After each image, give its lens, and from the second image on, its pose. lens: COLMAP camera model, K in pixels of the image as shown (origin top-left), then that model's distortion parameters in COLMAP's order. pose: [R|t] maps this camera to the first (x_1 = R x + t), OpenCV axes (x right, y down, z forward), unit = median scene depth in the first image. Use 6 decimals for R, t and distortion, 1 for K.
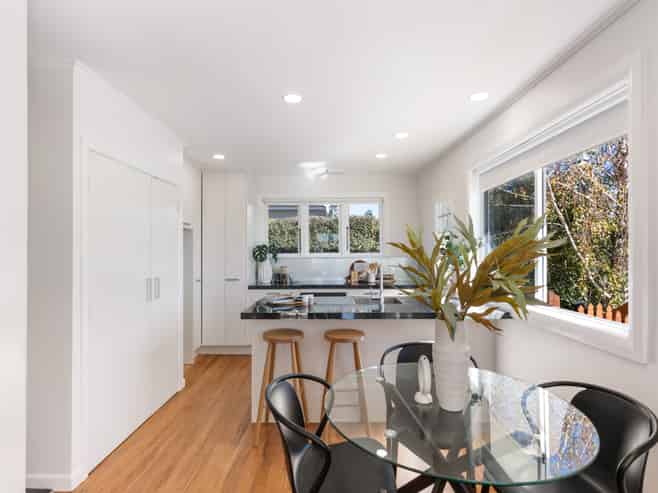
lens RADIAL K [[357.7, 0, 329.0], [0, 357.7, 246.5], [0, 0, 1]] dist [0.000129, -0.000016]
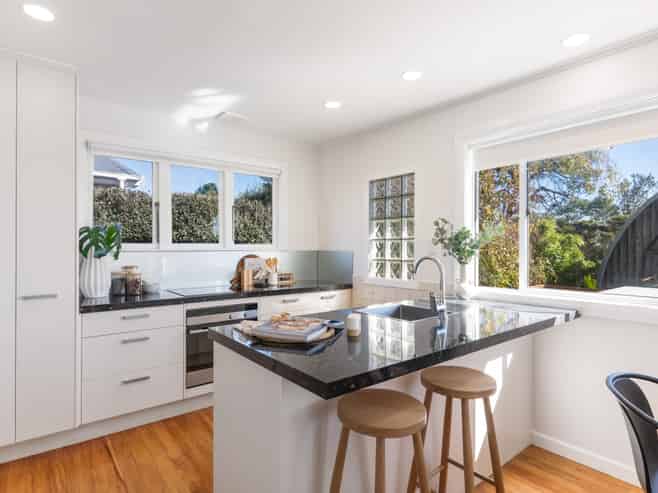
lens RADIAL K [[355.3, 0, 329.0], [0, 355.3, 246.5], [0, 0, 1]] dist [-0.003344, -0.000329]
pose [[0.782471, 0.005392, 0.622664, -0.232318], [-0.015471, 0.999822, 0.010783, 0.013035], [-0.622495, -0.018071, 0.782415, 0.359943]]
